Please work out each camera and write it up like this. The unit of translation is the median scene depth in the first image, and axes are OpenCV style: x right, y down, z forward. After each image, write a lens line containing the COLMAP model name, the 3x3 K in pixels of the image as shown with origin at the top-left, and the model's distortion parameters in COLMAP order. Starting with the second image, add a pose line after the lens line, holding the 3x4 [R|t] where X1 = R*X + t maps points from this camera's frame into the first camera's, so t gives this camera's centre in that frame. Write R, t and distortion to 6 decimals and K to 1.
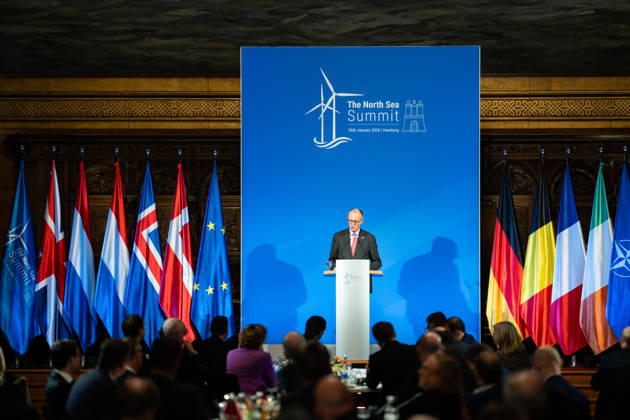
lens RADIAL K [[2312.6, 0, 315.0], [0, 2312.6, 210.0], [0, 0, 1]] dist [0.172153, 2.786777]
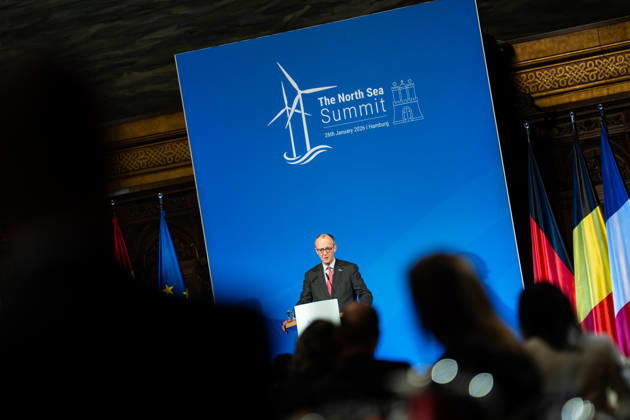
lens RADIAL K [[2312.6, 0, 315.0], [0, 2312.6, 210.0], [0, 0, 1]] dist [0.172153, 2.786777]
pose [[0.958081, -0.174603, -0.227146, 0.179392], [0.163585, 0.984278, -0.066612, 0.039590], [0.235205, 0.026662, 0.971580, 0.262891]]
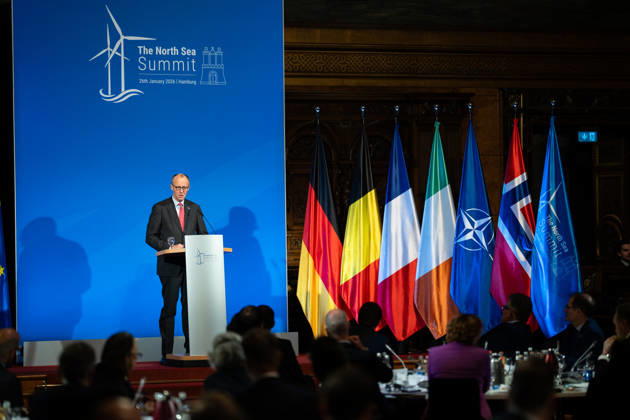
lens RADIAL K [[2312.6, 0, 315.0], [0, 2312.6, 210.0], [0, 0, 1]] dist [0.172153, 2.786777]
pose [[0.904117, -0.007405, 0.427221, -0.285688], [0.005006, 0.999965, 0.006740, 0.006738], [-0.427255, -0.003955, 0.904122, 0.217180]]
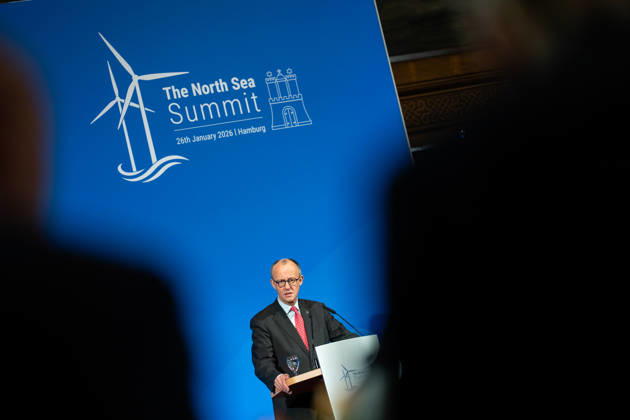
lens RADIAL K [[2312.6, 0, 315.0], [0, 2312.6, 210.0], [0, 0, 1]] dist [0.172153, 2.786777]
pose [[0.882233, -0.148251, 0.446863, -0.190940], [0.222845, 0.967569, -0.118958, 0.048422], [-0.414735, 0.204530, 0.886658, 0.533621]]
